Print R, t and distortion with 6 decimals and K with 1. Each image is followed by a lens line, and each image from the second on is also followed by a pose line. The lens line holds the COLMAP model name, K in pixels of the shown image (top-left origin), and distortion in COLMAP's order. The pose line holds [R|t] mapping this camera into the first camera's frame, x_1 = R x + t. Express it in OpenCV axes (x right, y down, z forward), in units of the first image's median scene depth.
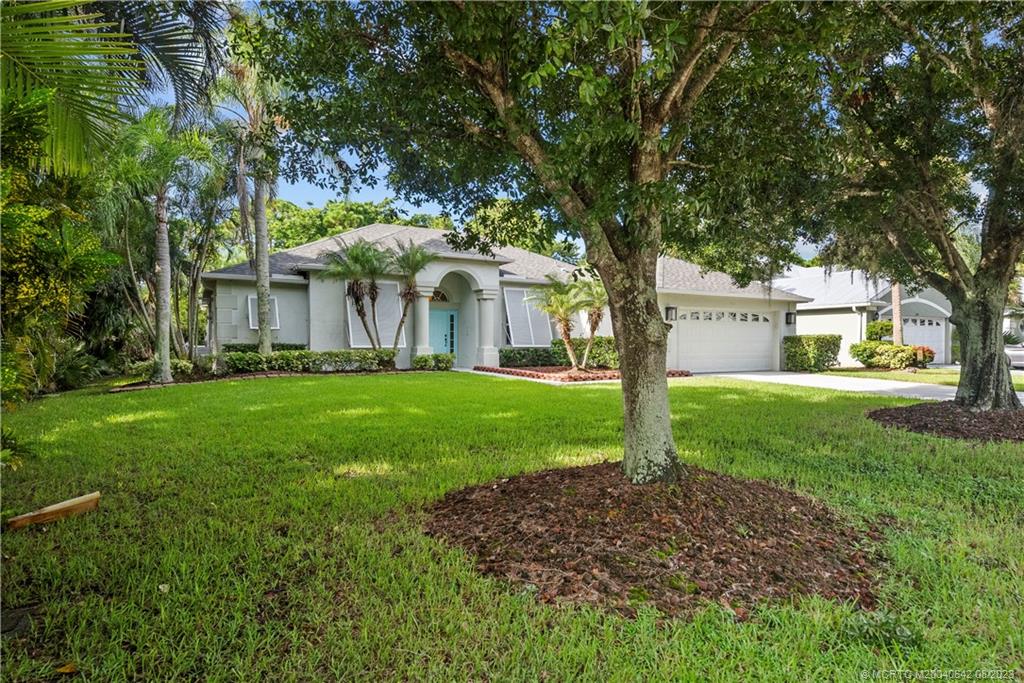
lens RADIAL K [[573.8, 0, 512.3], [0, 573.8, 342.8], [0, 0, 1]] dist [-0.001572, 0.000036]
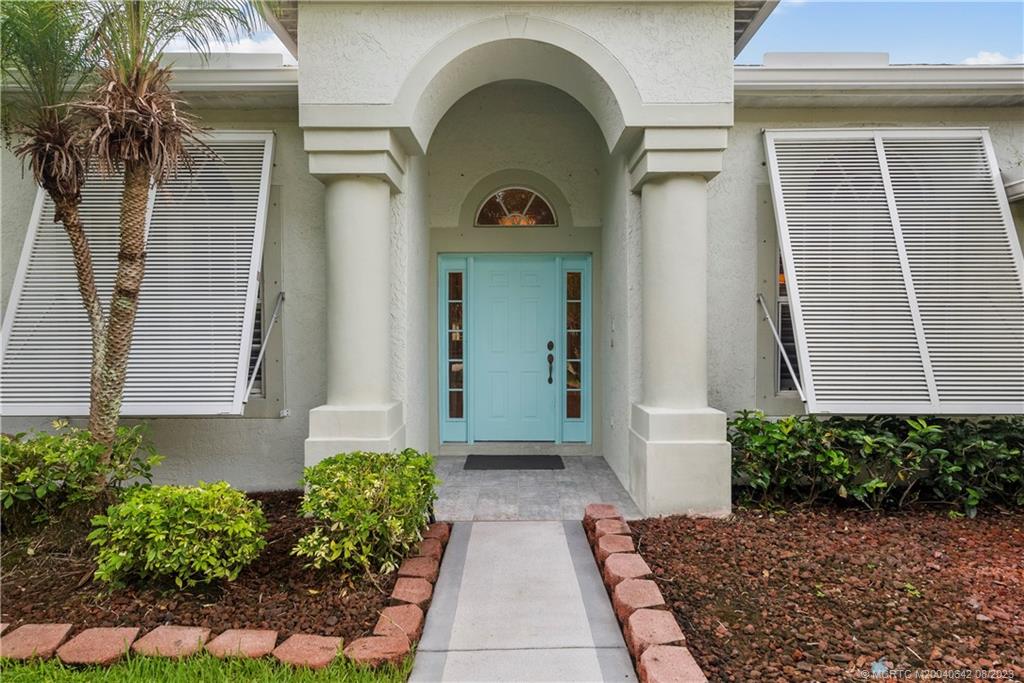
lens RADIAL K [[573.8, 0, 514.0], [0, 573.8, 343.7], [0, 0, 1]] dist [-0.001572, 0.000036]
pose [[0.869269, 0.003078, -0.494329, 0.010720], [0.001343, 0.999962, 0.008587, -0.016777], [0.494337, -0.008128, 0.869232, 0.774638]]
